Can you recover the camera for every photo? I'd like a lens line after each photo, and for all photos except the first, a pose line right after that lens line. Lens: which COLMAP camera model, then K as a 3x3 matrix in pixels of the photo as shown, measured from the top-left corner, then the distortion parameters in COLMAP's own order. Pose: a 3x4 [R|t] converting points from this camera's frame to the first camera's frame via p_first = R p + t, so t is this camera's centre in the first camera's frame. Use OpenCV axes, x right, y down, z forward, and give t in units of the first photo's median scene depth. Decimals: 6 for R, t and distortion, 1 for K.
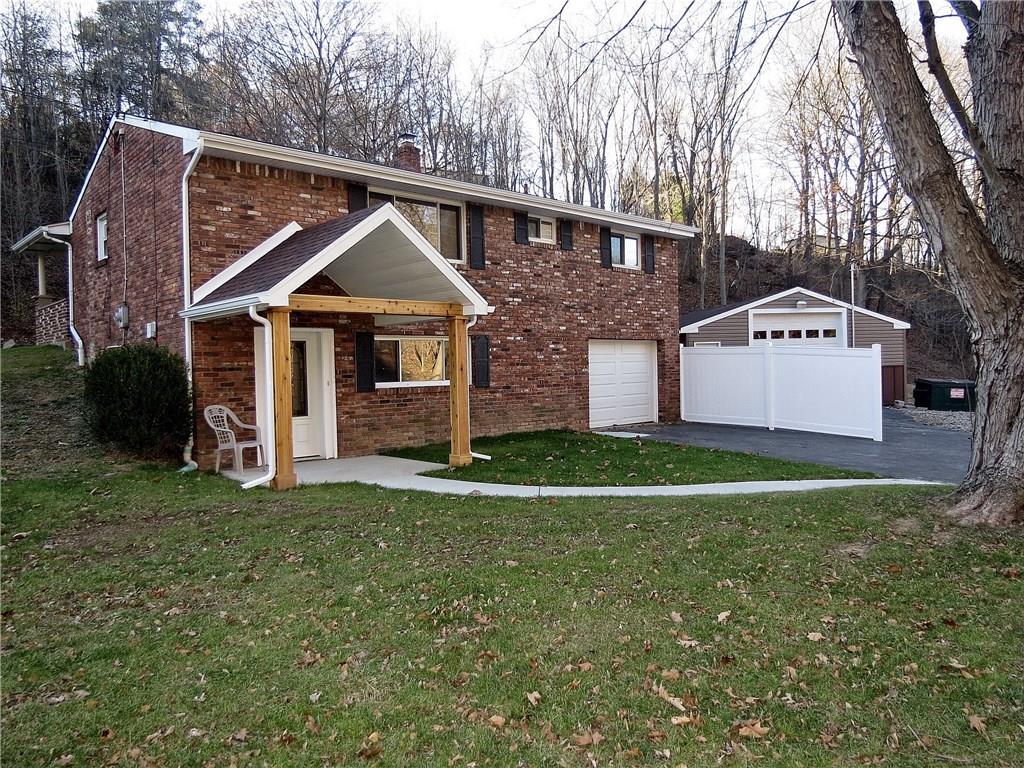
lens RADIAL K [[726.6, 0, 512.0], [0, 726.6, 384.0], [0, 0, 1]] dist [-0.037310, 0.001400]
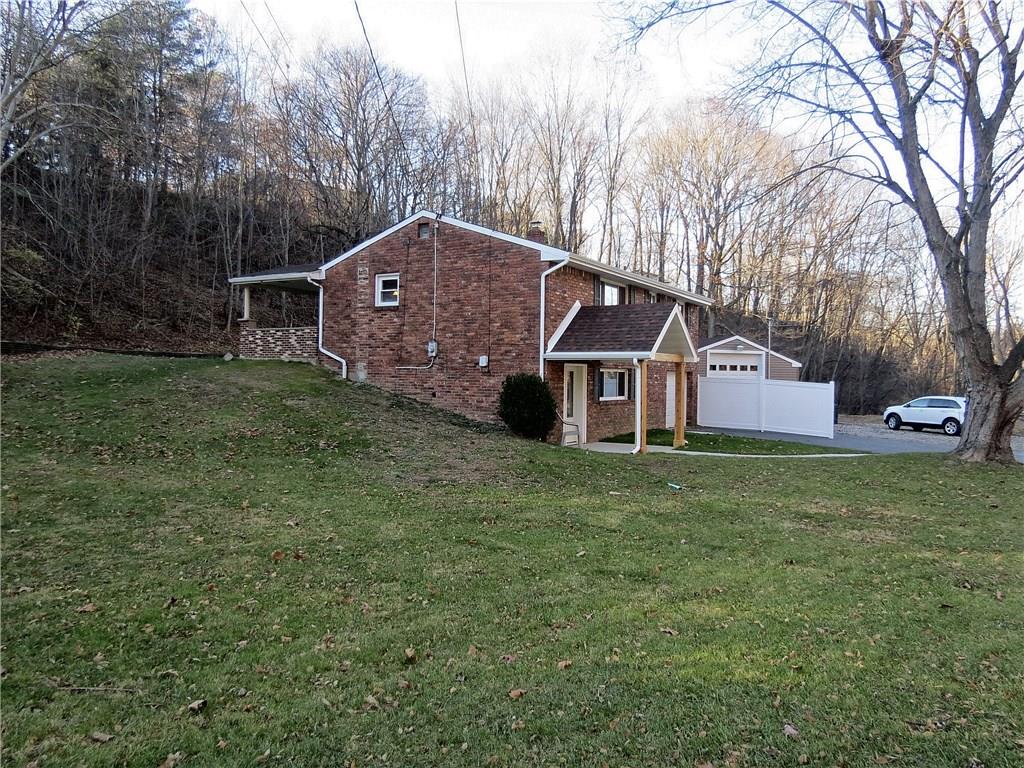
lens RADIAL K [[726.6, 0, 512.0], [0, 726.6, 384.0], [0, 0, 1]] dist [-0.037310, 0.001400]
pose [[0.961549, 0.030851, 0.272896, -0.437484], [-0.026869, 0.999471, -0.018317, 0.001465], [-0.273317, 0.010280, 0.961869, -0.275938]]
